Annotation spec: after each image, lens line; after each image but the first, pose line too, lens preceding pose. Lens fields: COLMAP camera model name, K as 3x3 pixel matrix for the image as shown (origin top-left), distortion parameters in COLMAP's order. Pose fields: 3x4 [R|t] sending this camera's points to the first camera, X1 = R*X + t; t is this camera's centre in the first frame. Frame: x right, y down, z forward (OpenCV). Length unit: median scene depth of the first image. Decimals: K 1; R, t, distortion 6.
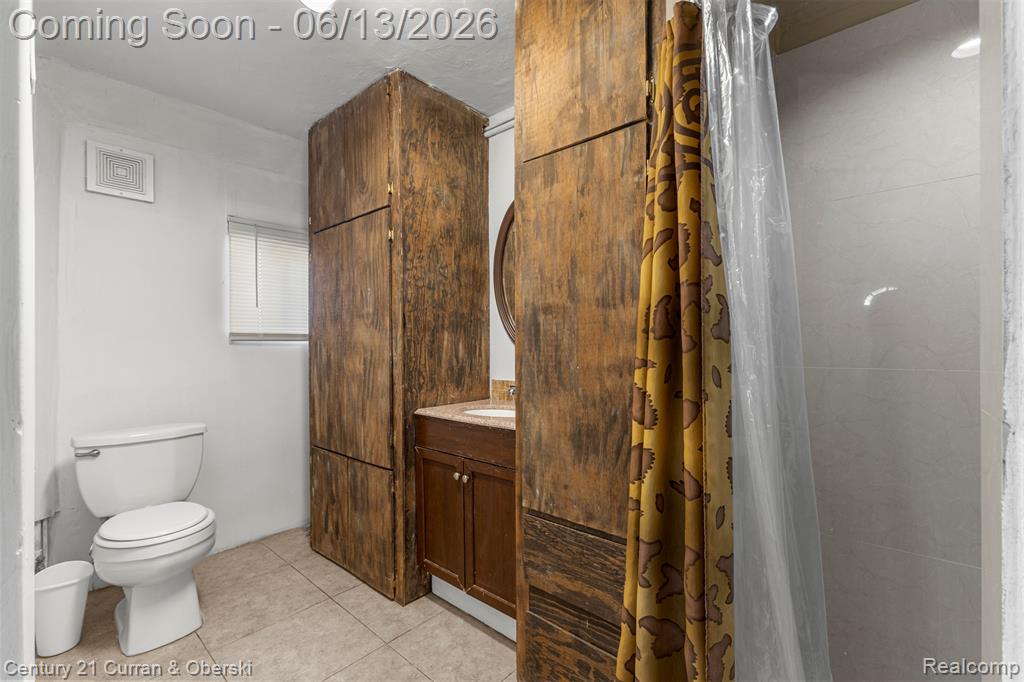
lens RADIAL K [[442.6, 0, 514.1], [0, 442.6, 342.9], [0, 0, 1]] dist [0.008054, -0.000567]
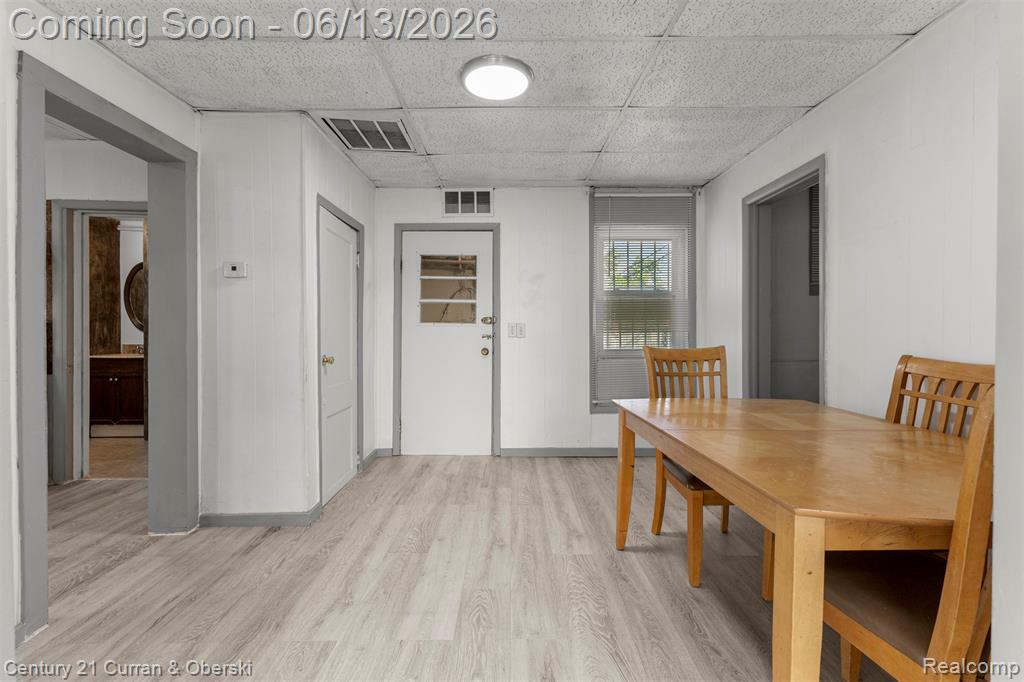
lens RADIAL K [[442.6, 0, 522.6], [0, 442.6, 340.1], [0, 0, 1]] dist [0.008054, -0.000567]
pose [[0.711831, -0.002273, 0.702347, -0.193311], [-0.015463, 0.999702, 0.018908, -0.008375], [-0.702181, -0.024320, 0.711583, -1.977378]]
